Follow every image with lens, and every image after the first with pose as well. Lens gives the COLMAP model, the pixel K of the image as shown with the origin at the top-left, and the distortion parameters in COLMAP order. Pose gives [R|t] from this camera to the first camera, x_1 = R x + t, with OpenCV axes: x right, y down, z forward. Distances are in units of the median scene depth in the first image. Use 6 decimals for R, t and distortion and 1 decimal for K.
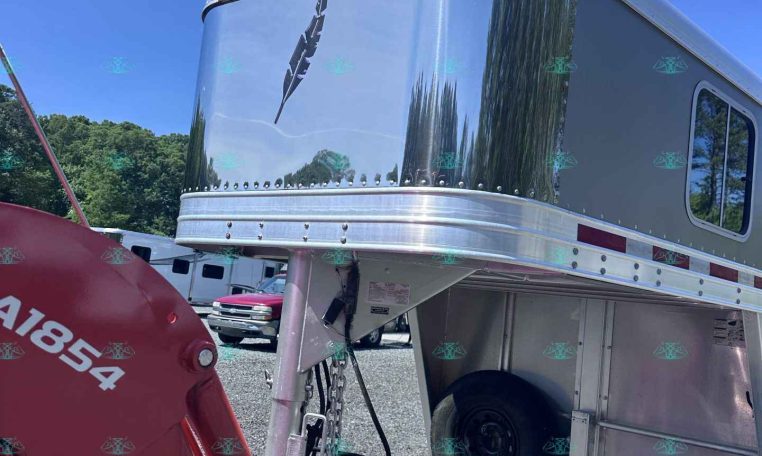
lens RADIAL K [[722.7, 0, 381.0], [0, 722.7, 228.0], [0, 0, 1]] dist [0.091578, 0.002570]
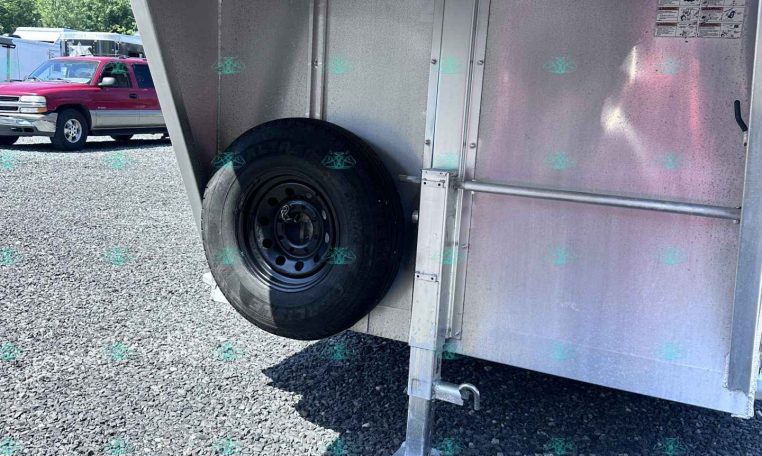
lens RADIAL K [[602.4, 0, 379.5], [0, 602.4, 247.5], [0, 0, 1]] dist [0.005910, -0.002206]
pose [[0.972968, -0.086405, 0.214168, 0.106113], [0.018647, 0.953736, 0.300066, 0.150418], [-0.230187, -0.287961, 0.929566, 0.489504]]
